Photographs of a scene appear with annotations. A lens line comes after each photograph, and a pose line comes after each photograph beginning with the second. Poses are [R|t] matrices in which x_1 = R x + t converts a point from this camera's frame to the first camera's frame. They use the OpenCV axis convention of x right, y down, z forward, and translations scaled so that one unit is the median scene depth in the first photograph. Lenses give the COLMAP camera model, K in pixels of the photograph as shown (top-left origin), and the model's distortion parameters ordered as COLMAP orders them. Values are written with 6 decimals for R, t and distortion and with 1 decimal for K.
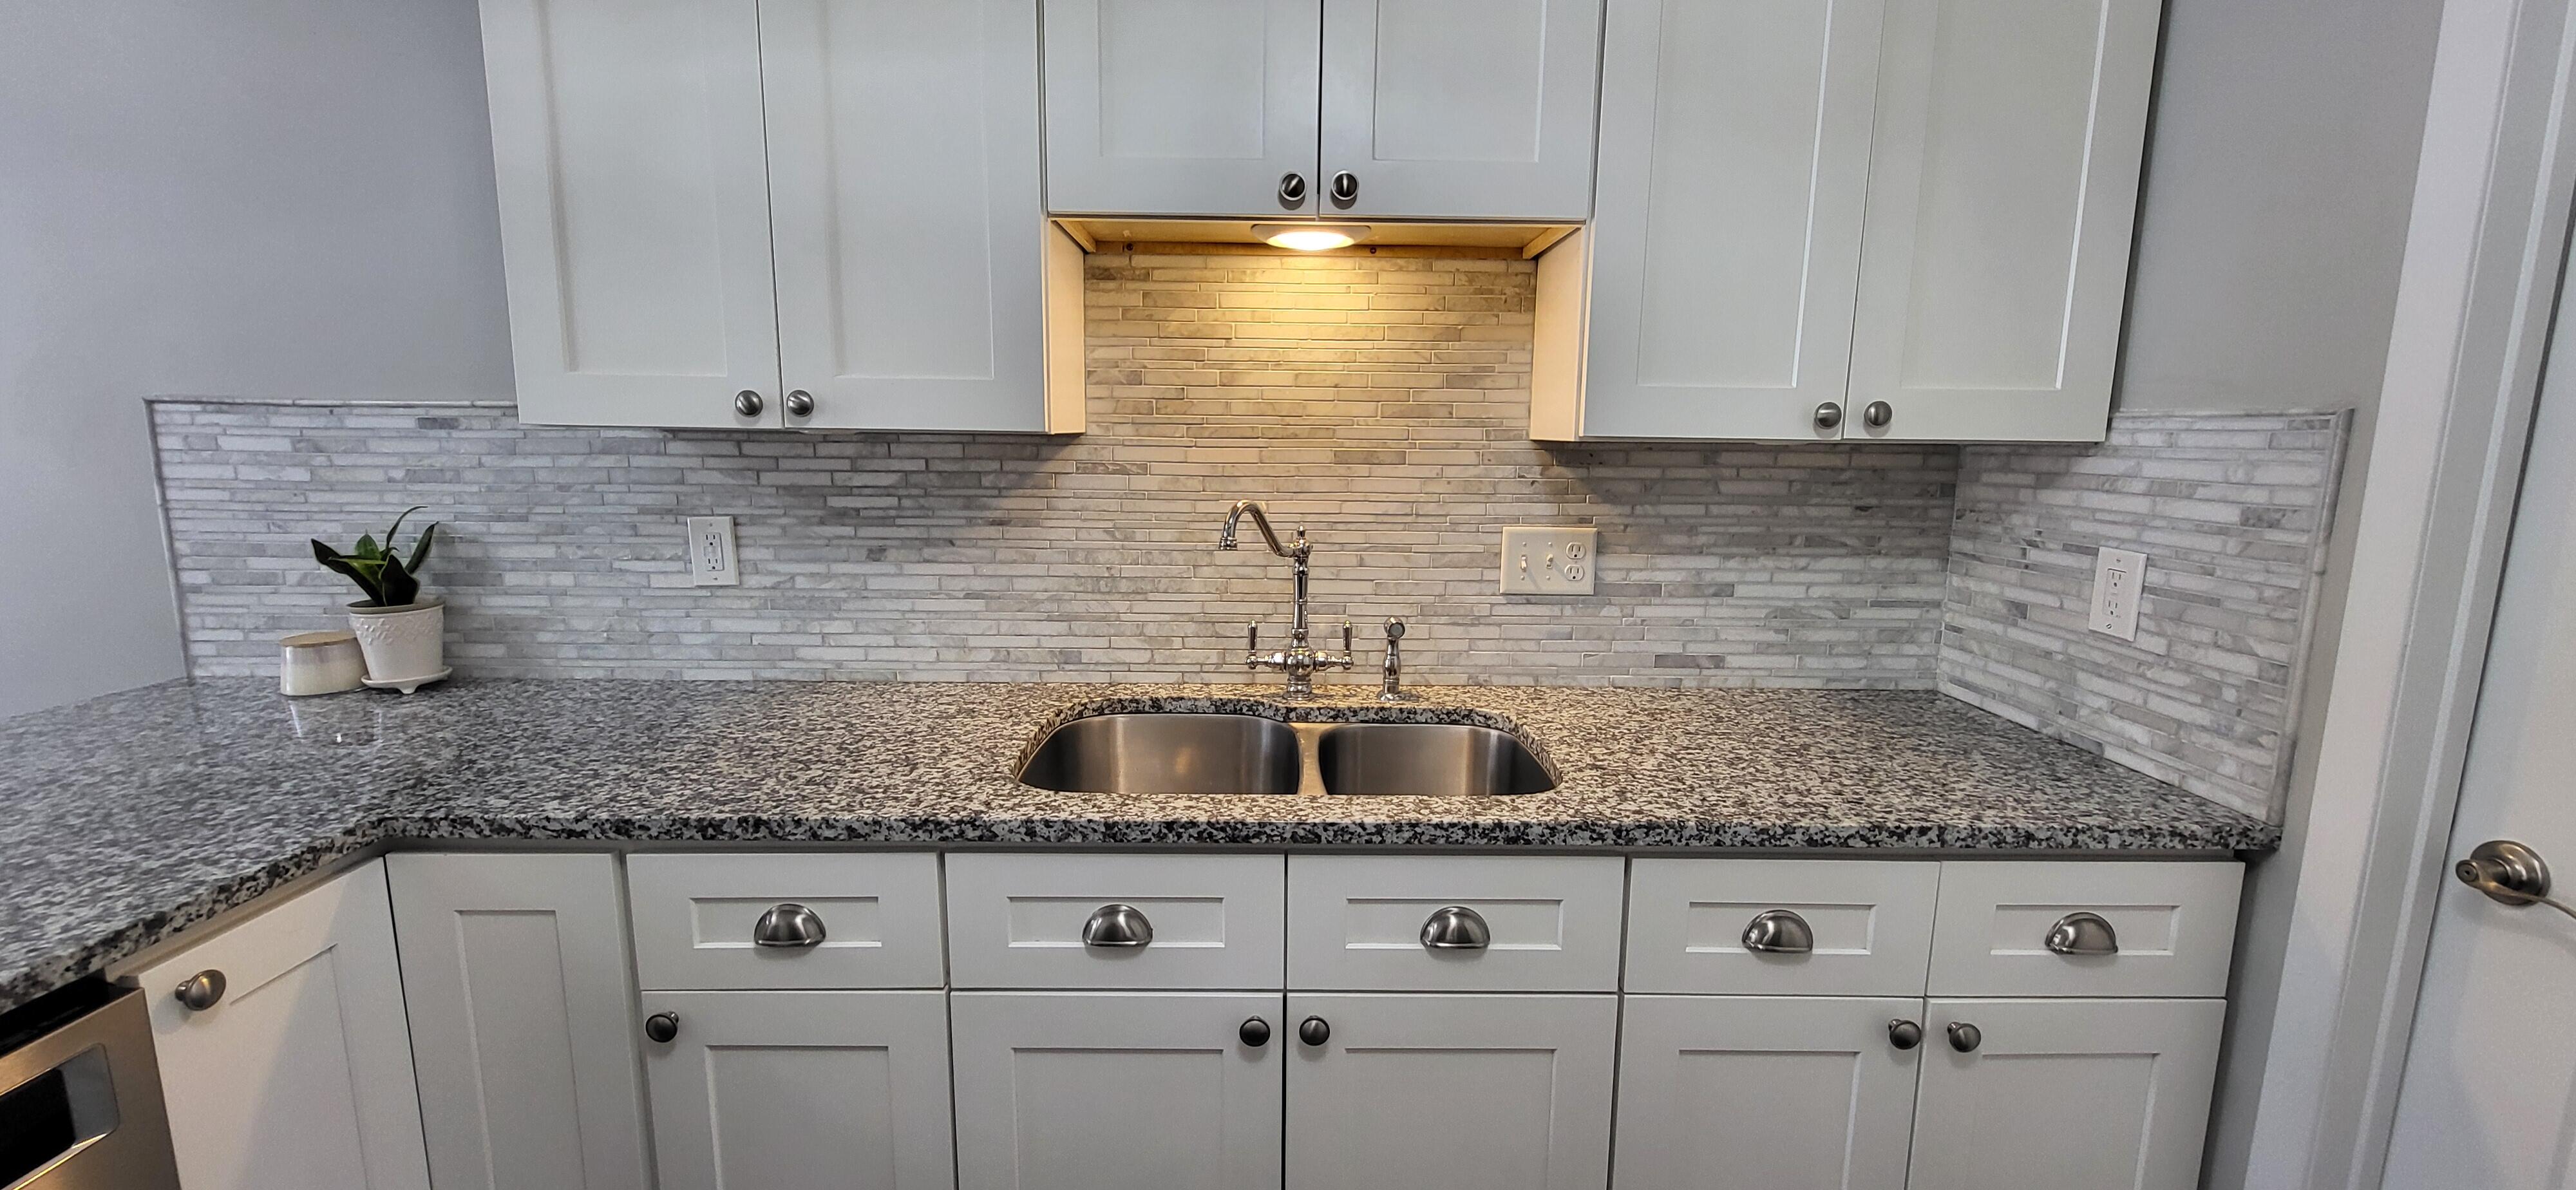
lens RADIAL K [[1004.6, 0, 1285.5], [0, 1004.6, 583.8], [0, 0, 1]] dist [-0.000548, 0.000025]
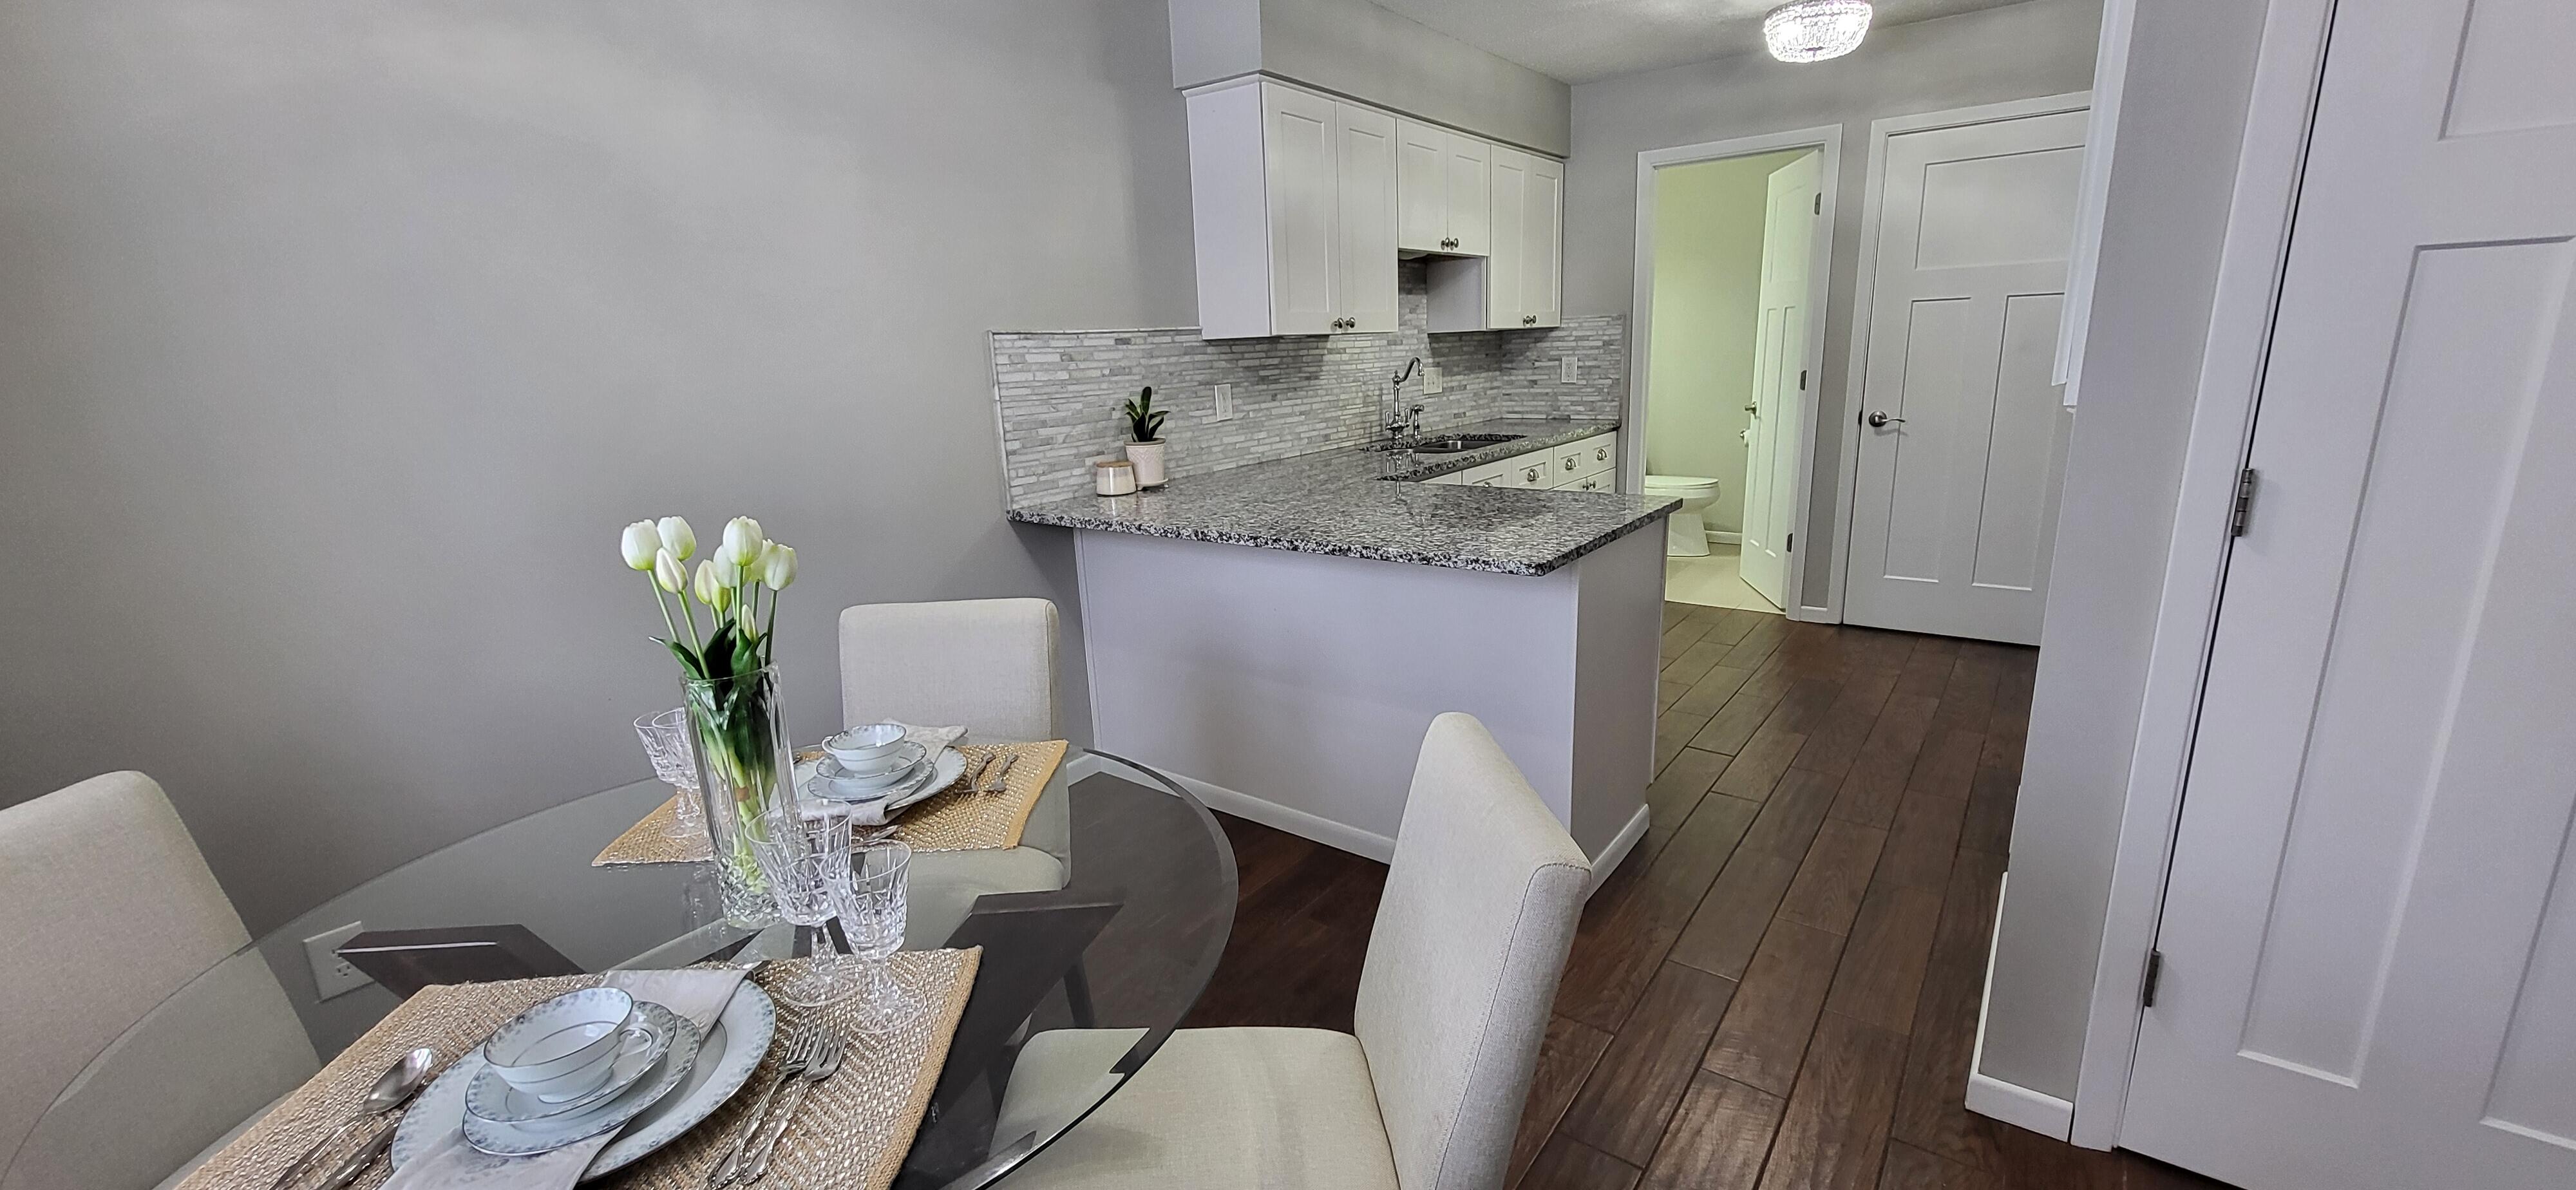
lens RADIAL K [[1004.6, 0, 1290.9], [0, 1004.6, 599.3], [0, 0, 1]] dist [-0.000548, 0.000025]
pose [[0.611740, -0.230259, 0.756806, -2.111000], [0.164785, 0.972805, 0.162778, 0.045911], [-0.773705, 0.025132, 0.633047, -0.357837]]
